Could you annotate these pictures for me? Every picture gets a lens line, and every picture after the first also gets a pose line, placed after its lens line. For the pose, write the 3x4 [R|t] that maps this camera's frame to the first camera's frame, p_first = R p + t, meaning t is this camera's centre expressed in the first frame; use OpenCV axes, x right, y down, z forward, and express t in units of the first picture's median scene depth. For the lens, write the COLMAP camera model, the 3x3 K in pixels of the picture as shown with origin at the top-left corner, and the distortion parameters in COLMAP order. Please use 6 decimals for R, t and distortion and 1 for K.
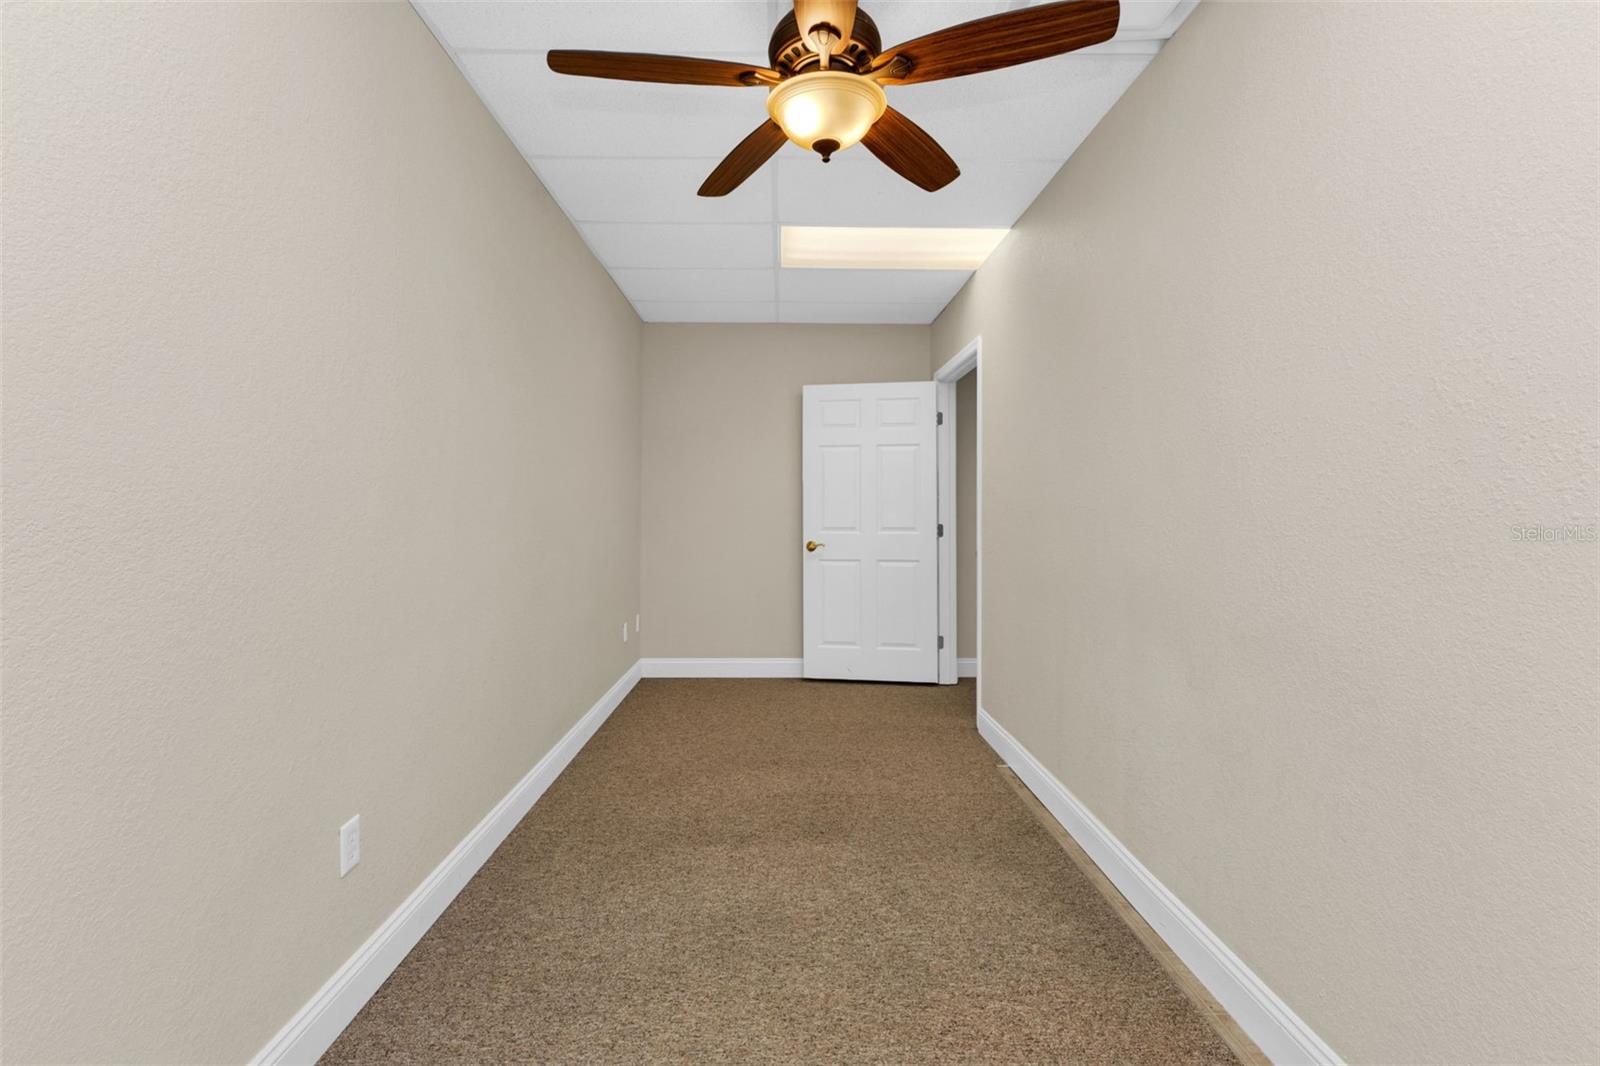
lens RADIAL K [[687.7, 0, 801.3], [0, 687.7, 529.0], [0, 0, 1]] dist [0.008441, -0.000960]
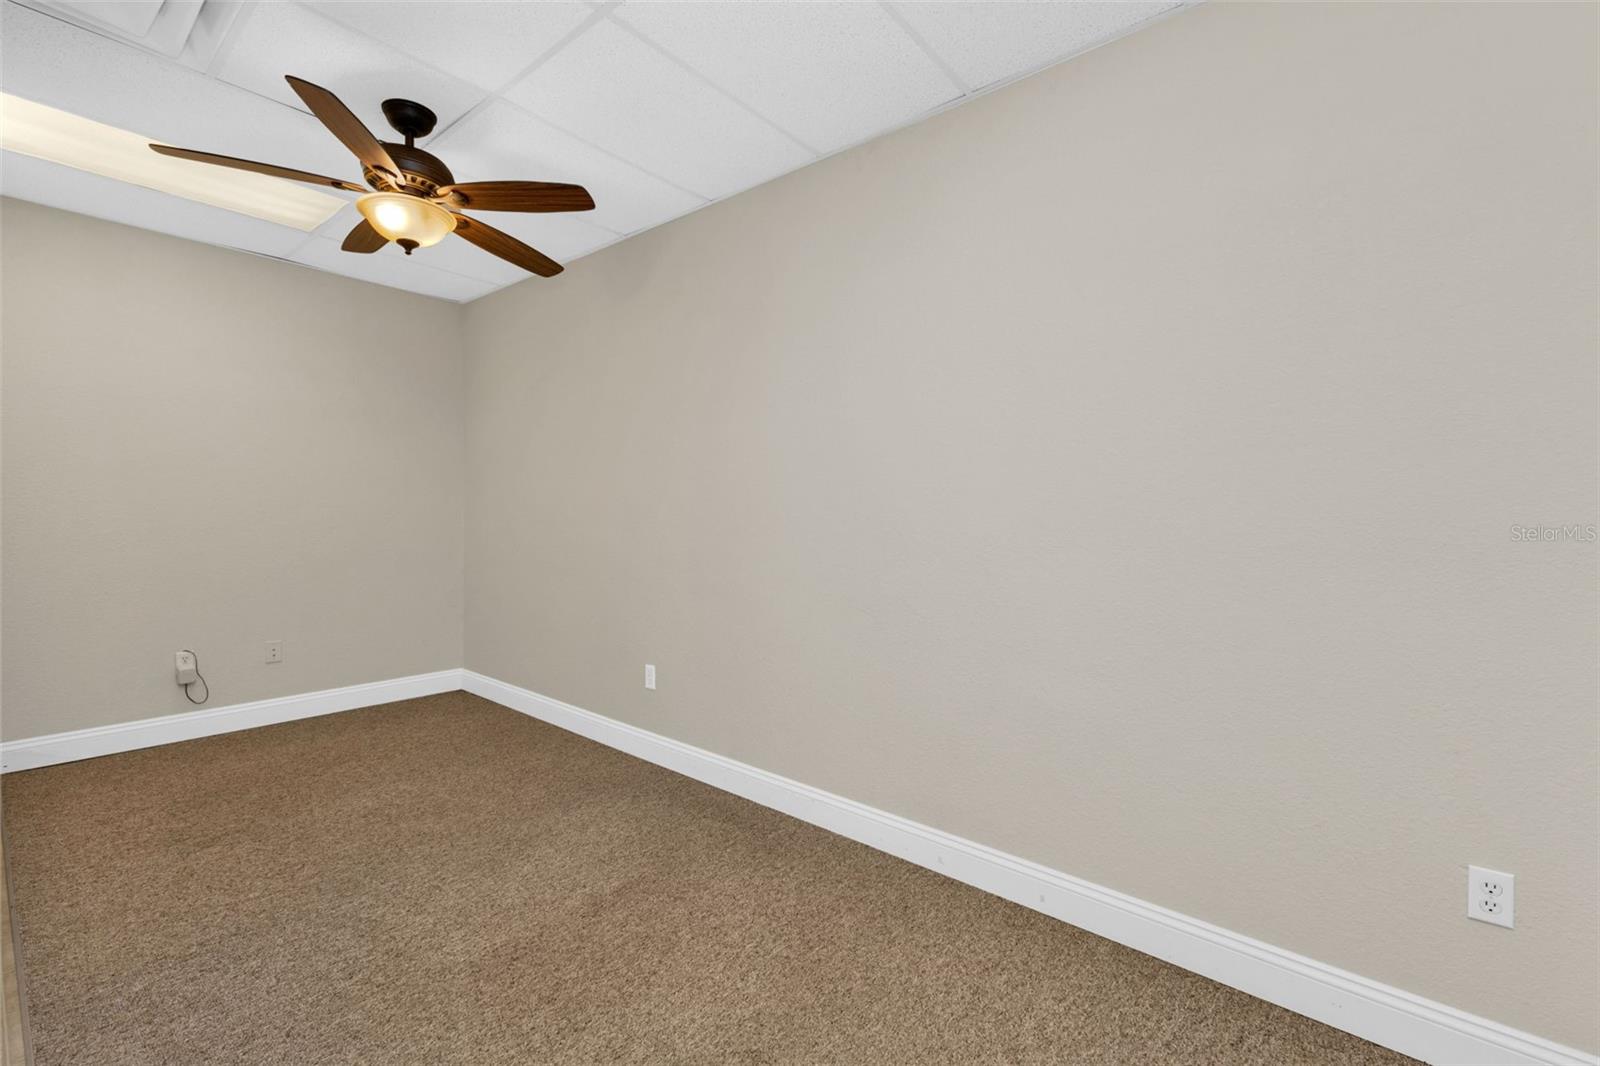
lens RADIAL K [[687.7, 0, 801.3], [0, 687.7, 529.0], [0, 0, 1]] dist [0.008441, -0.000960]
pose [[-0.658353, 0.003579, -0.752701, 0.401395], [-0.037541, 0.998588, 0.037584, -0.050850], [0.751773, 0.053001, -0.657289, 1.795980]]
